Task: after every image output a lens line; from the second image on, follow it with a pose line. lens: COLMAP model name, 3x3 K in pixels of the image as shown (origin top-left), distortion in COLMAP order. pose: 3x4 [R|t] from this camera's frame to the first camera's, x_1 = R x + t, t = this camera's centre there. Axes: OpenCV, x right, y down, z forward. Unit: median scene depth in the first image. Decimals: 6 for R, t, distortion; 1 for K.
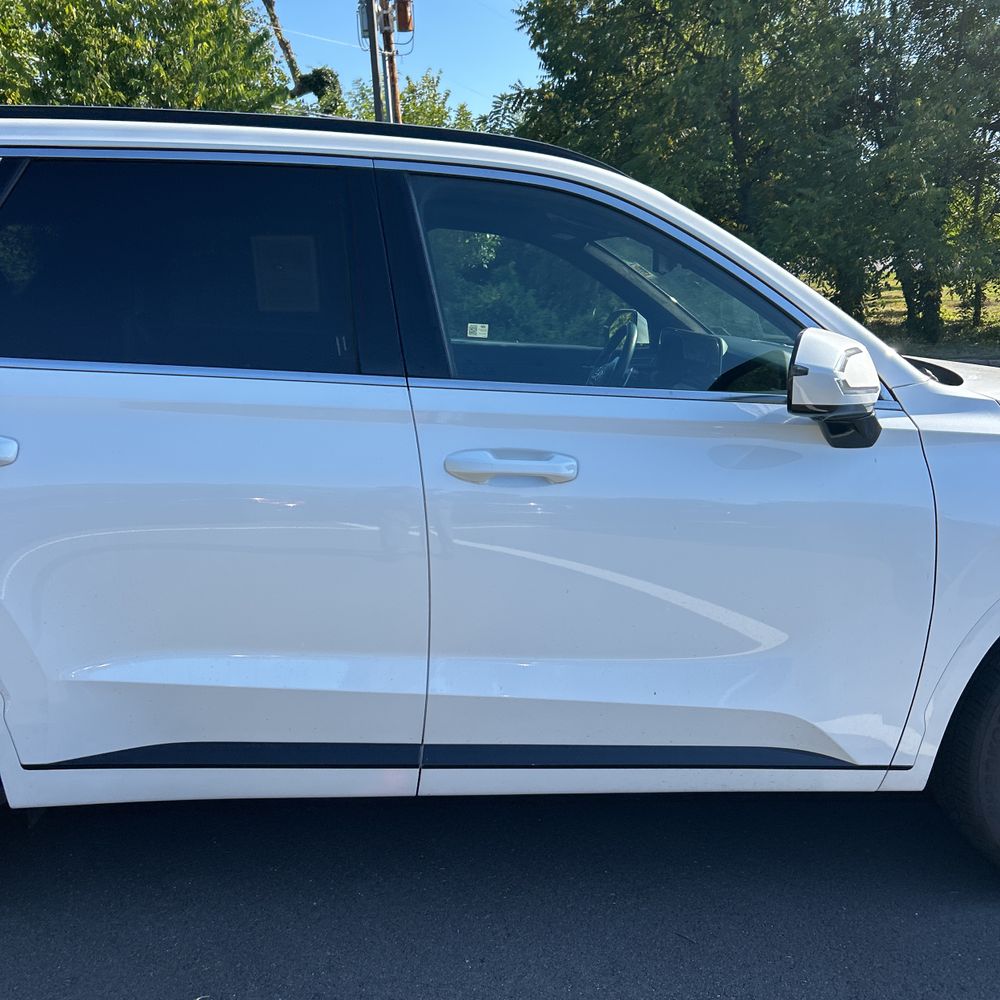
lens RADIAL K [[1019.1, 0, 509.6], [0, 1019.1, 515.0], [0, 0, 1]] dist [0.016982, 0.000000]
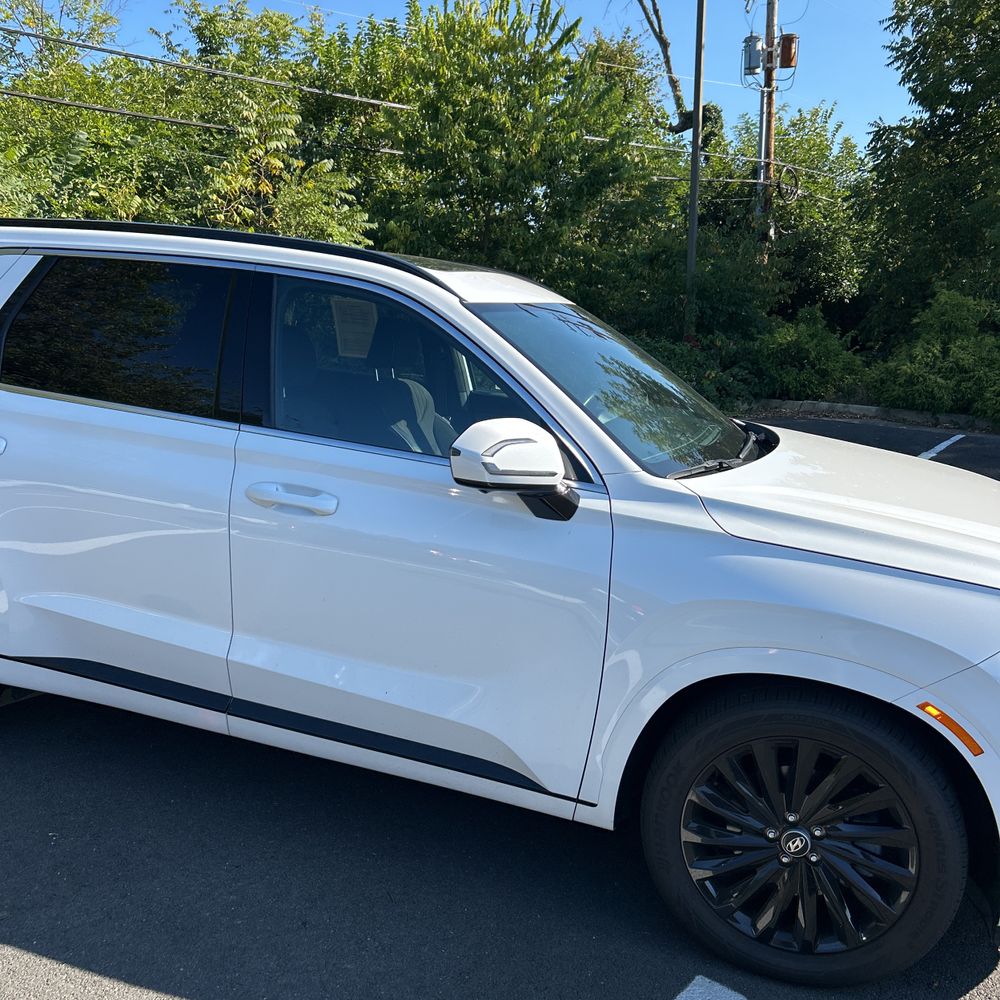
lens RADIAL K [[1019.1, 0, 489.7], [0, 1019.1, 487.8], [0, 0, 1]] dist [0.016982, 0.000000]
pose [[0.917539, 0.122035, -0.378458, 0.077756], [-0.138835, 0.990164, -0.017312, -0.007839], [0.372623, 0.068427, 0.925457, -0.014207]]
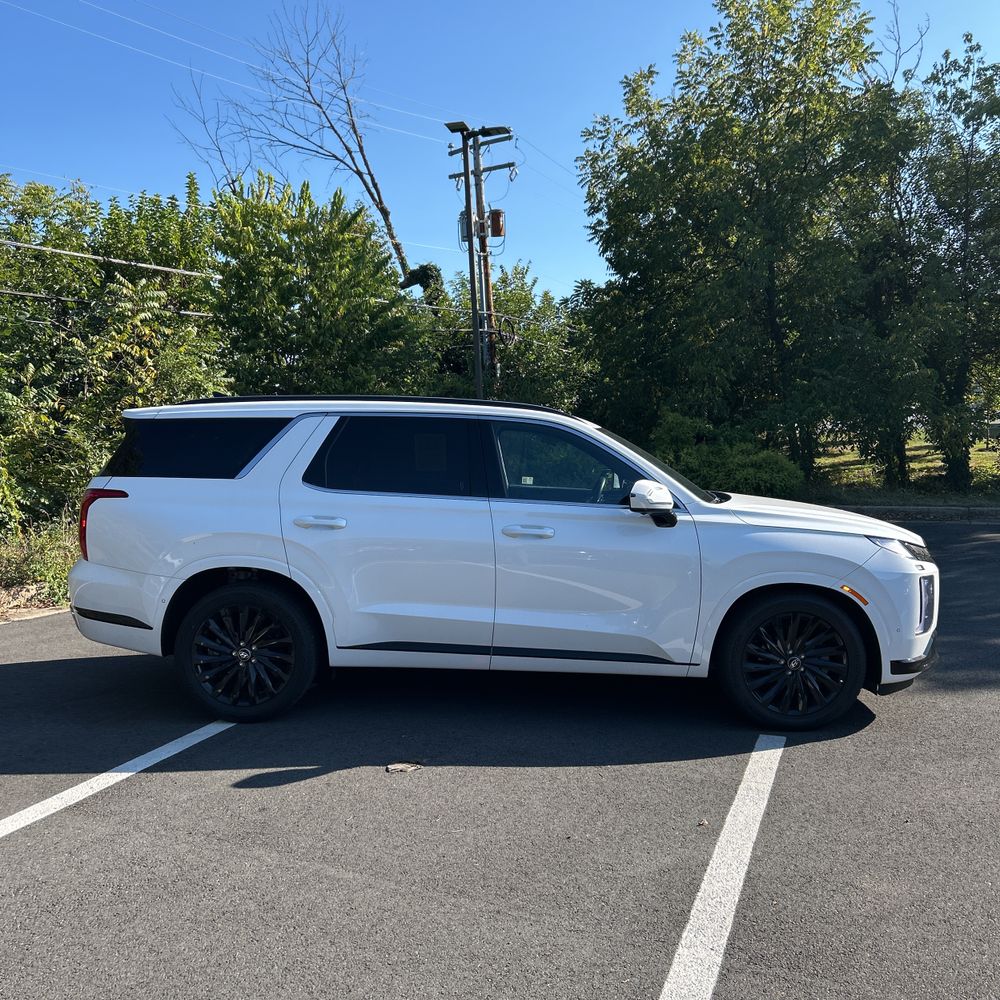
lens RADIAL K [[1019.1, 0, 499.4], [0, 1019.1, 506.9], [0, 0, 1]] dist [0.016982, 0.000000]
pose [[0.995571, 0.006610, -0.093777, 0.017761], [-0.021015, 0.987930, -0.153466, 0.029887], [0.091630, 0.154757, 0.983694, -0.161598]]
